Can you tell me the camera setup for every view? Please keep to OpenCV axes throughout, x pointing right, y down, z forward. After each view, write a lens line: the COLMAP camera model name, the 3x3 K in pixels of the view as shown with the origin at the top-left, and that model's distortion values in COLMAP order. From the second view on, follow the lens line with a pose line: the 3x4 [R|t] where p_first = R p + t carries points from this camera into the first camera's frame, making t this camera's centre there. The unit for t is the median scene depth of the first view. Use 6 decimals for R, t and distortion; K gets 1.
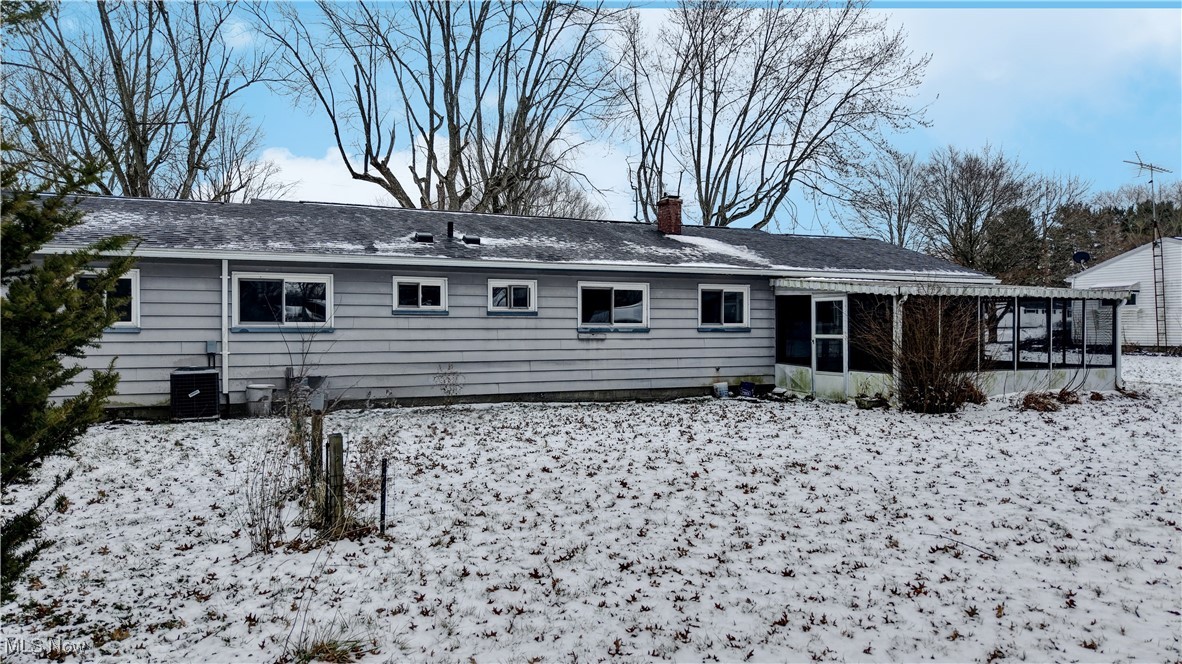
lens RADIAL K [[804.2, 0, 595.0], [0, 804.2, 334.7], [0, 0, 1]] dist [0.018633, -0.033522]
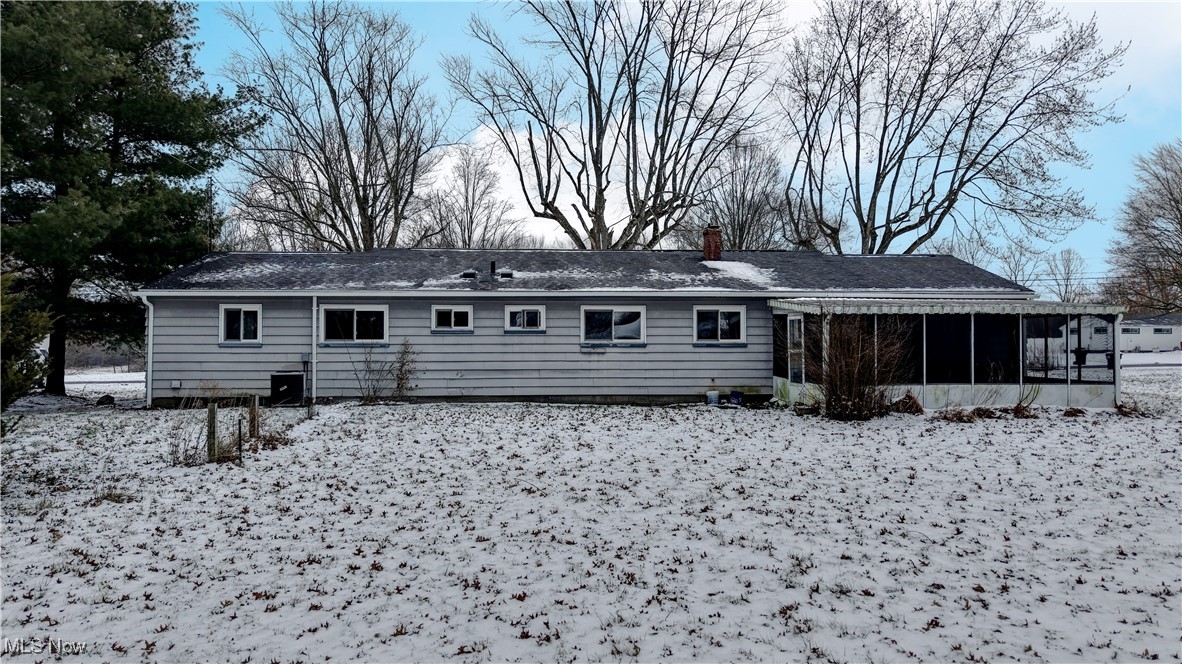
lens RADIAL K [[804.2, 0, 589.9], [0, 804.2, 326.2], [0, 0, 1]] dist [0.018633, -0.033522]
pose [[0.937899, -0.007922, -0.346818, 0.406688], [-0.002753, 0.999538, -0.030274, 0.002076], [0.346898, 0.029348, 0.937444, -0.143624]]
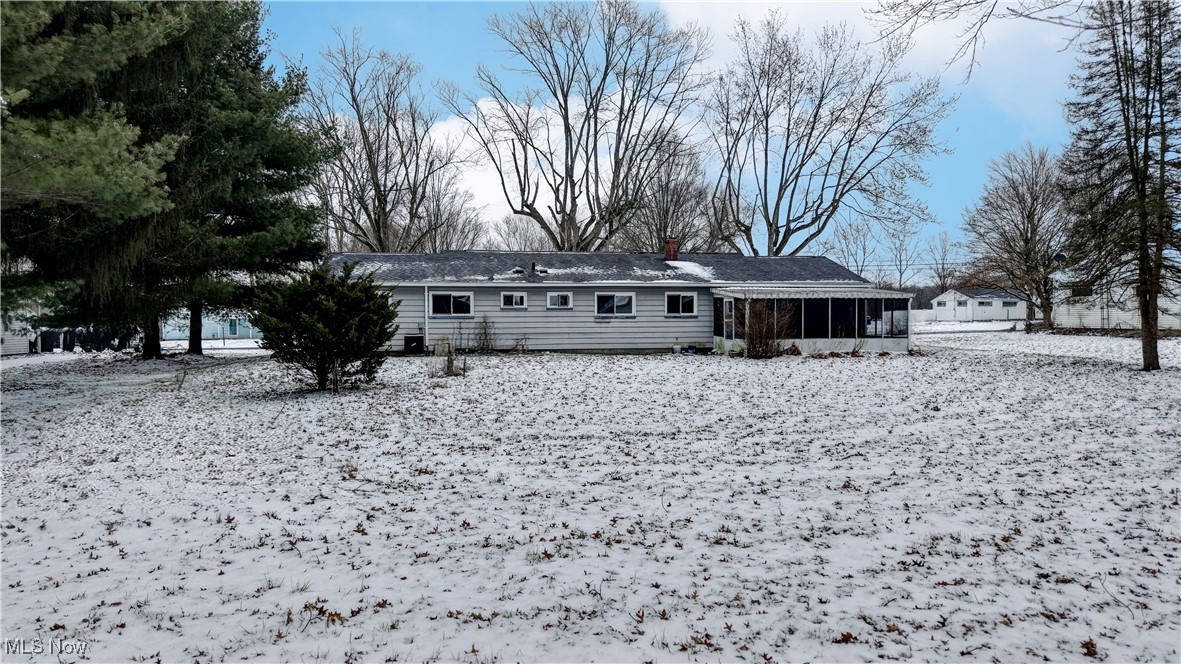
lens RADIAL K [[803.6, 0, 591.2], [0, 803.6, 333.7], [0, 0, 1]] dist [0.018633, -0.033522]
pose [[0.970140, 0.001937, -0.242539, 0.427623], [0.001487, 0.999902, 0.013937, 0.006897], [0.242542, -0.013881, 0.970041, -0.857144]]
